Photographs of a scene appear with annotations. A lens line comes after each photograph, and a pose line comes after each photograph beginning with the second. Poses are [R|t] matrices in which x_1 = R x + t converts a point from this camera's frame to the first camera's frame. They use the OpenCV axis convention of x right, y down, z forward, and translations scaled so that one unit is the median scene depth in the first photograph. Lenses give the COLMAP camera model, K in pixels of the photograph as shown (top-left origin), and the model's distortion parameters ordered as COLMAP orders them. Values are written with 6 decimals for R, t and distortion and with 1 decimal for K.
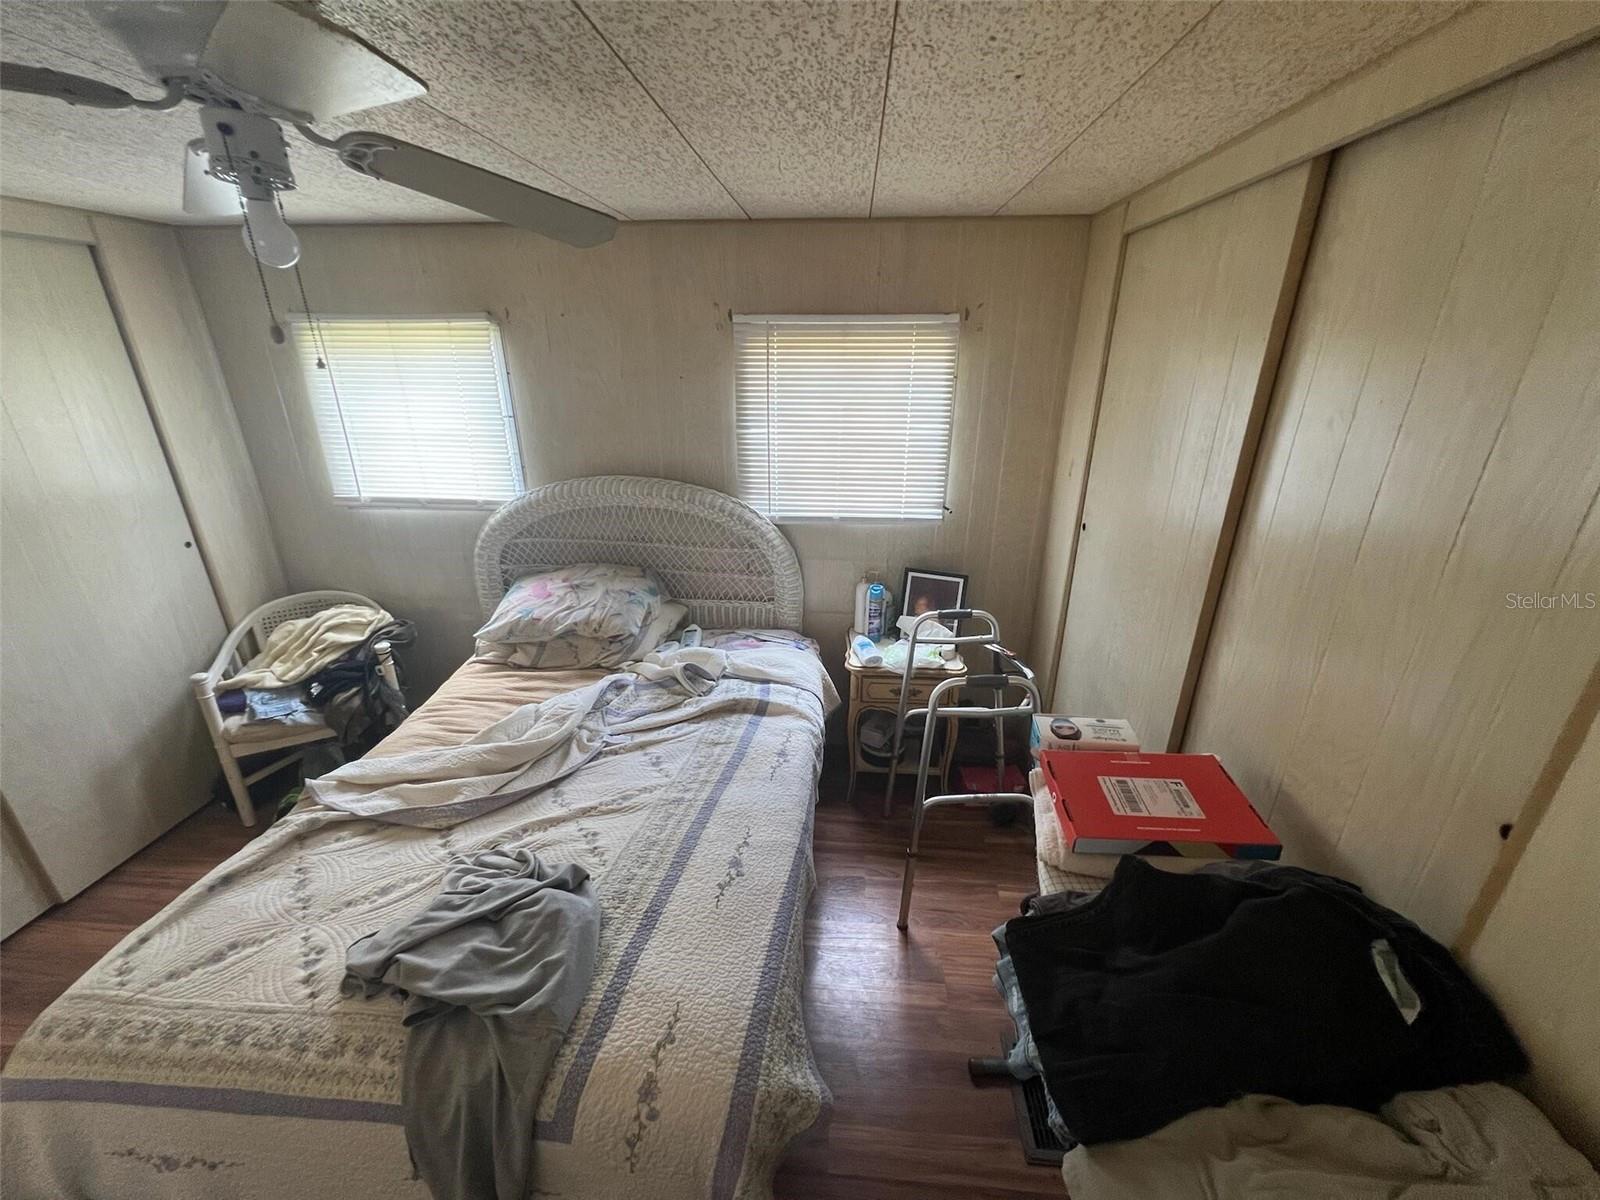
lens RADIAL K [[640.6, 0, 800.2], [0, 640.6, 604.6], [0, 0, 1]] dist [-0.001910, 0.000816]
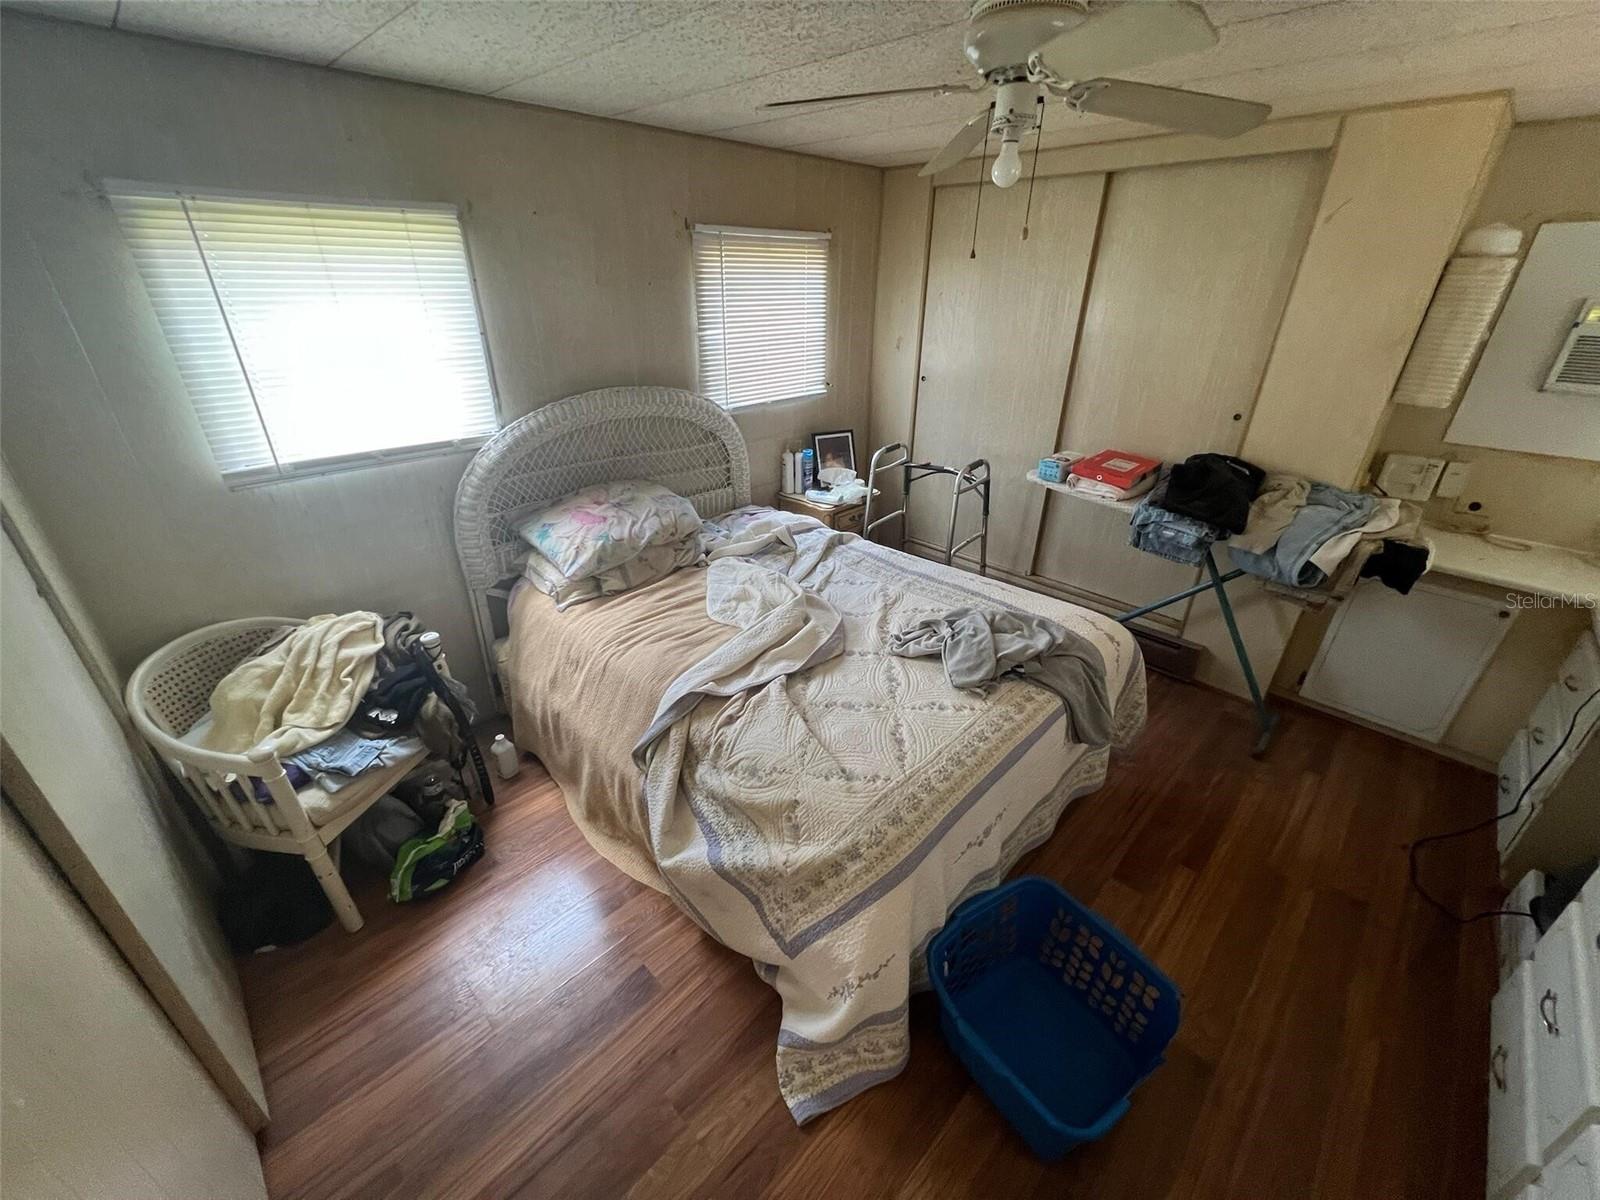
lens RADIAL K [[638.7, 0, 800.0], [0, 638.7, 600.0], [0, 0, 1]] dist [0.000484, -0.000043]
pose [[0.650423, -0.341899, 0.678274, -0.909481], [0.278115, 0.938154, 0.206202, -0.015602], [-0.706826, 0.054519, 0.705284, 0.114170]]
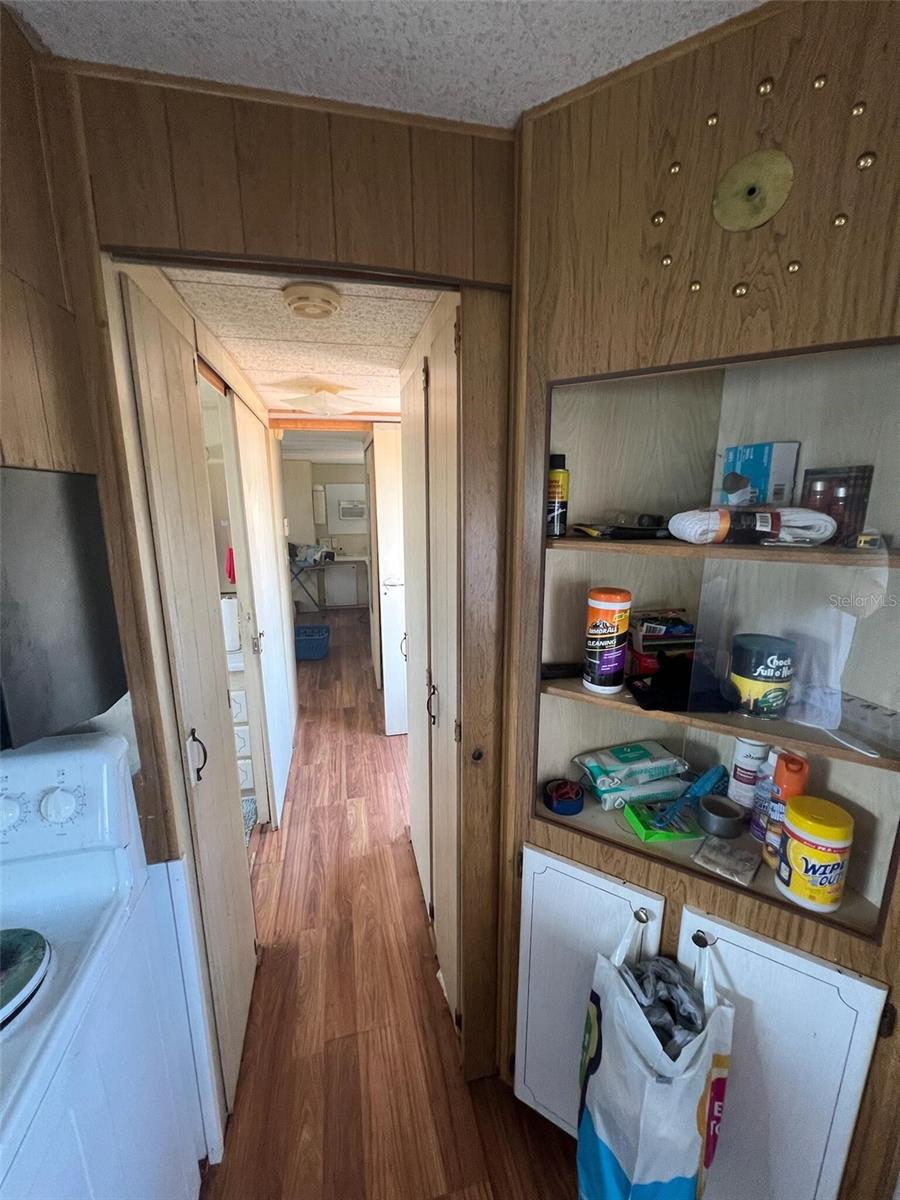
lens RADIAL K [[479.1, 0, 450.0], [0, 479.1, 600.0], [0, 0, 1]] dist [0.000484, -0.000043]
pose [[-0.301496, -0.200886, 0.932065, -1.934636], [0.358372, 0.881999, 0.306018, -0.027582], [-0.883555, 0.426289, -0.193927, 0.154697]]
